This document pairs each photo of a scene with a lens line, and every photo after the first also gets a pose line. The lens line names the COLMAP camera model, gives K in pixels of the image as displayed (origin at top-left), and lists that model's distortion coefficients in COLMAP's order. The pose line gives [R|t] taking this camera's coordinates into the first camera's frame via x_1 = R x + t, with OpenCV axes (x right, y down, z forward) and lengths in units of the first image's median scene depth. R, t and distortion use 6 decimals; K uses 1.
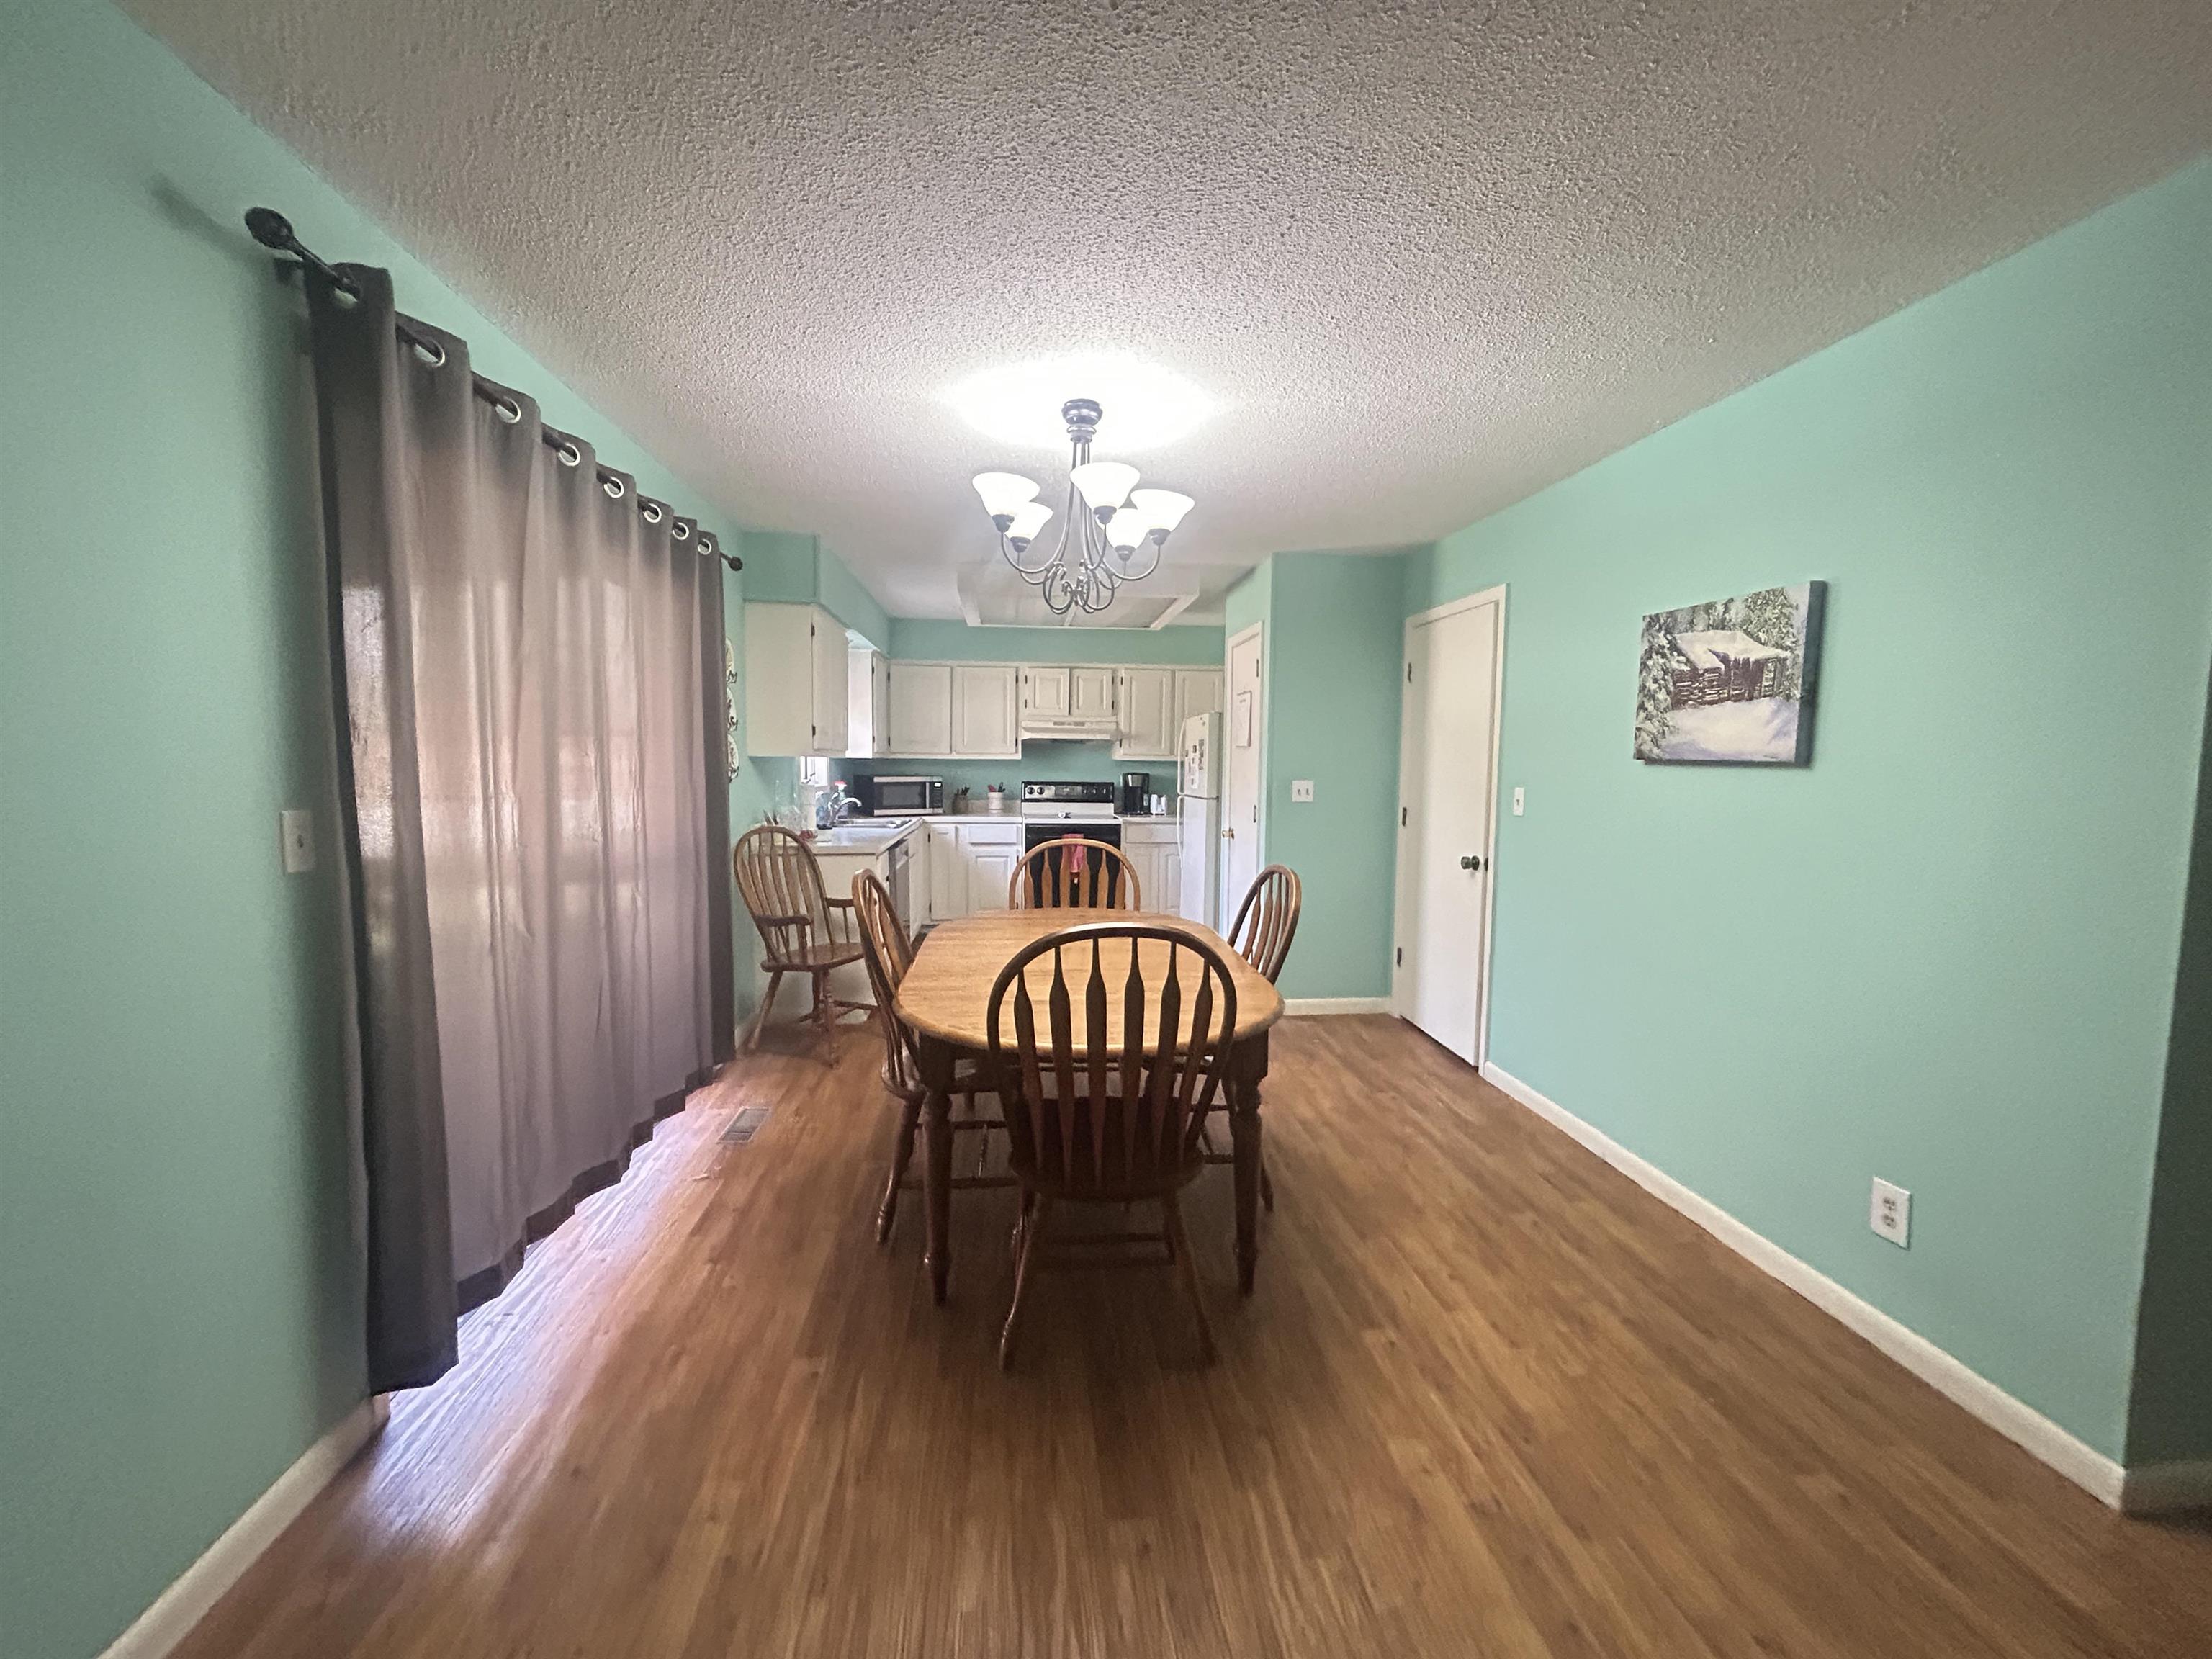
lens RADIAL K [[901.5, 0, 1096.7], [0, 901.5, 839.2], [0, 0, 1]] dist [-0.003589, 0.001131]
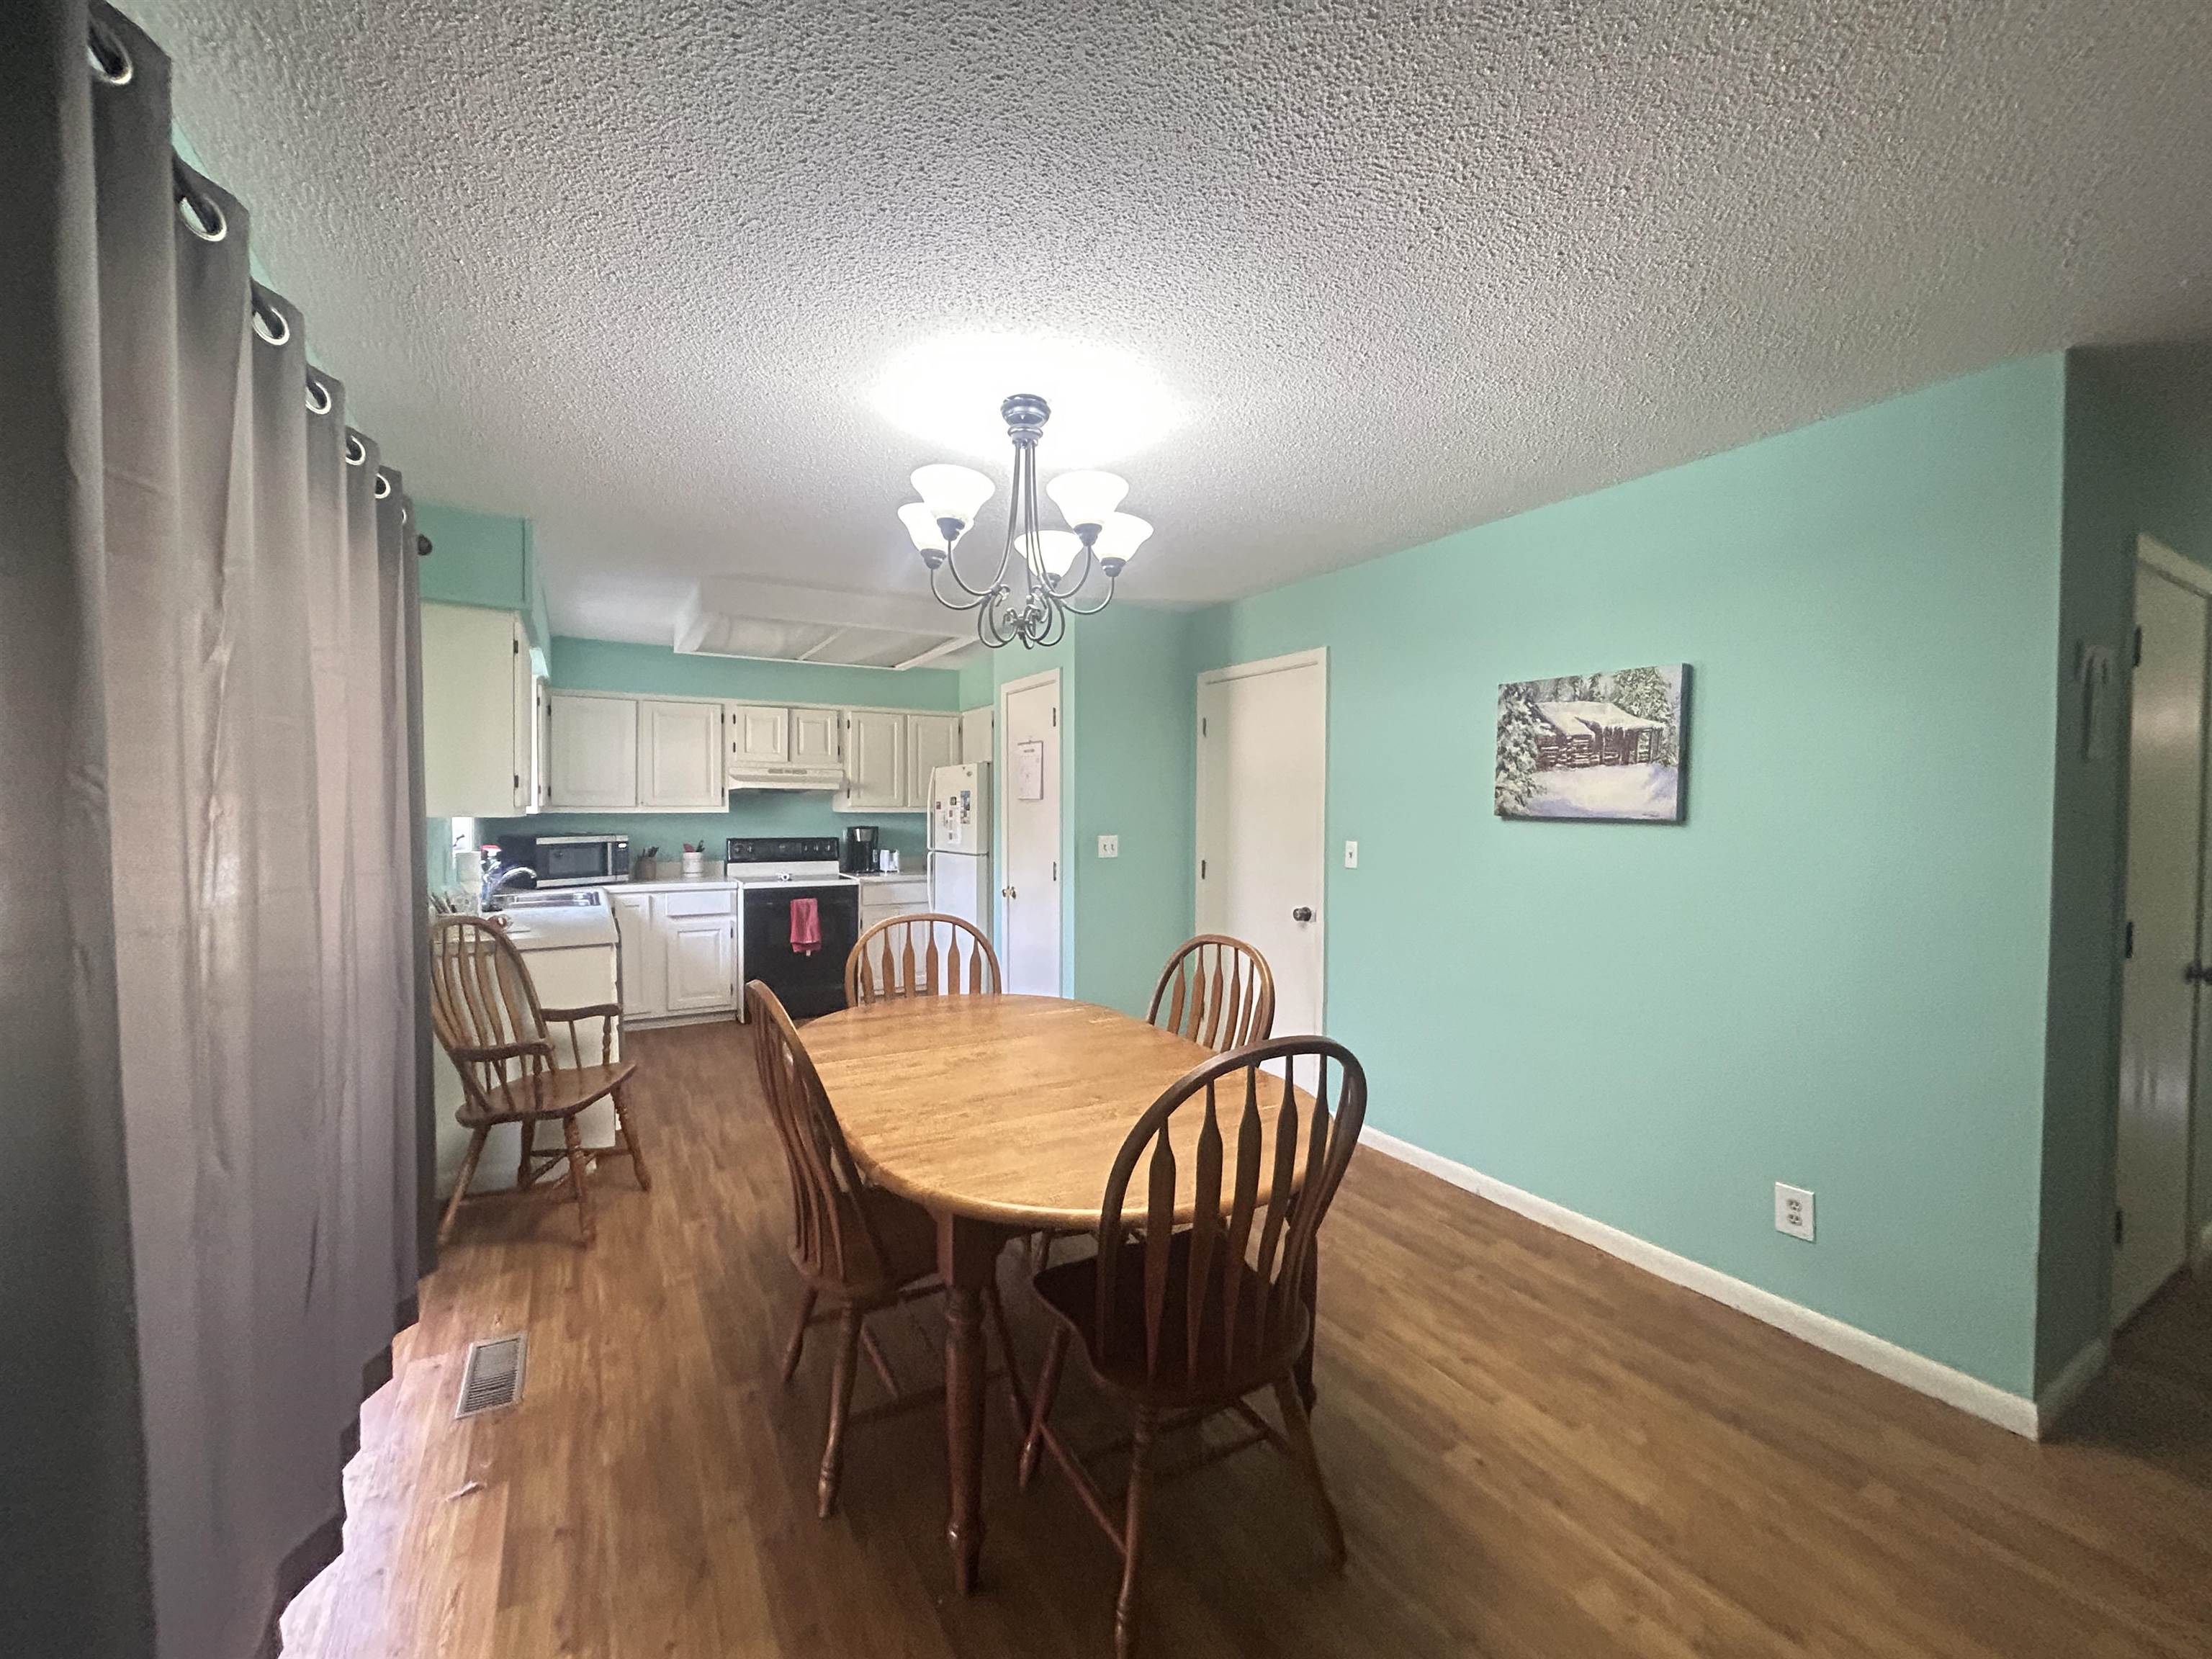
lens RADIAL K [[901.5, 0, 1102.2], [0, 901.5, 836.6], [0, 0, 1]] dist [-0.003589, 0.001131]
pose [[0.910336, -0.020873, 0.413342, -0.263865], [0.042177, 0.998207, -0.042482, -0.035506], [-0.411714, 0.056106, 0.909584, 0.199948]]
